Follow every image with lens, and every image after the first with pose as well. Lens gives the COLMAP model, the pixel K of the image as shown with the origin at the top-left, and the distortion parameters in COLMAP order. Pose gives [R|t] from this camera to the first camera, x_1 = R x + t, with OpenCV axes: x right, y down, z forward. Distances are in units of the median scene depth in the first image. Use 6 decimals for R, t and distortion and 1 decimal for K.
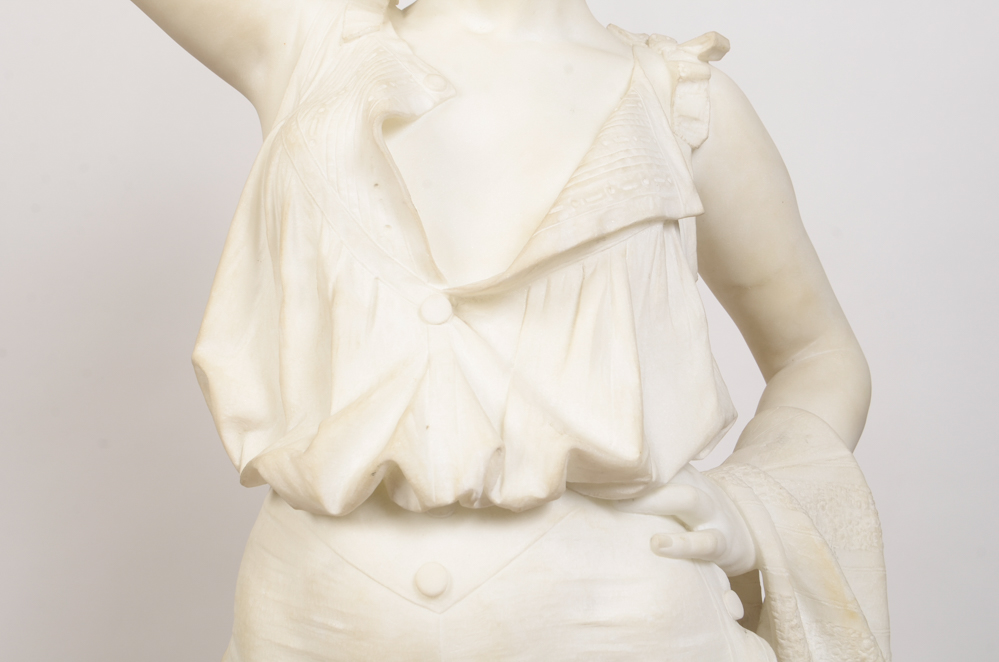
lens RADIAL K [[1420.8, 0, 496.2], [0, 1420.8, 340.0], [0, 0, 1]] dist [-0.001948, 0.095014]
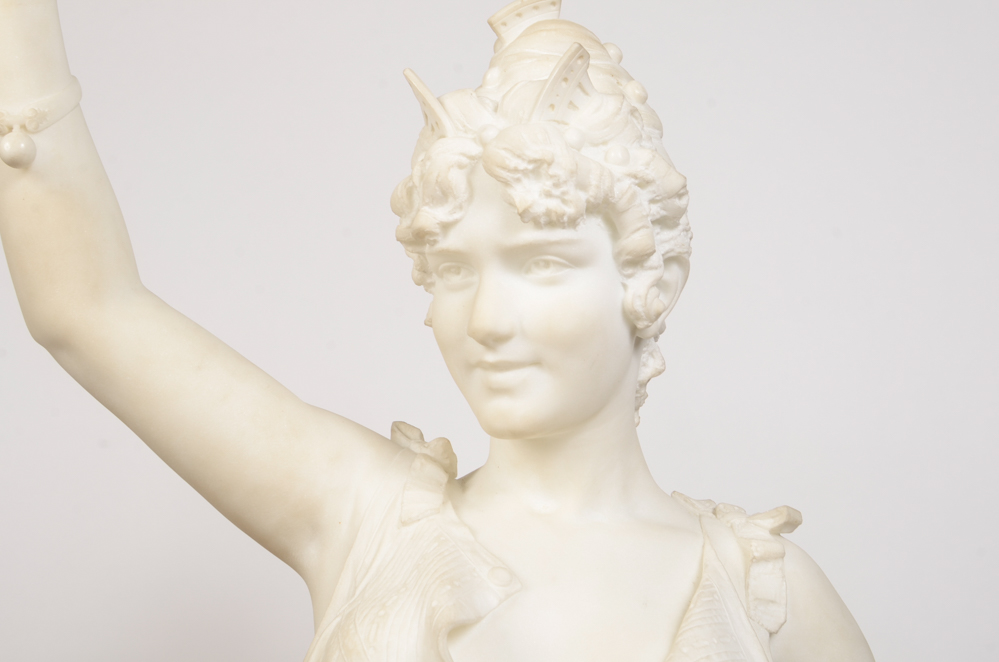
lens RADIAL K [[1420.8, 0, 496.2], [0, 1420.8, 340.0], [0, 0, 1]] dist [-0.001948, 0.095014]
pose [[0.999876, -0.008381, -0.013333, -0.032646], [0.005168, 0.974357, -0.224948, -0.125929], [0.014876, 0.224851, 0.974280, 0.039489]]
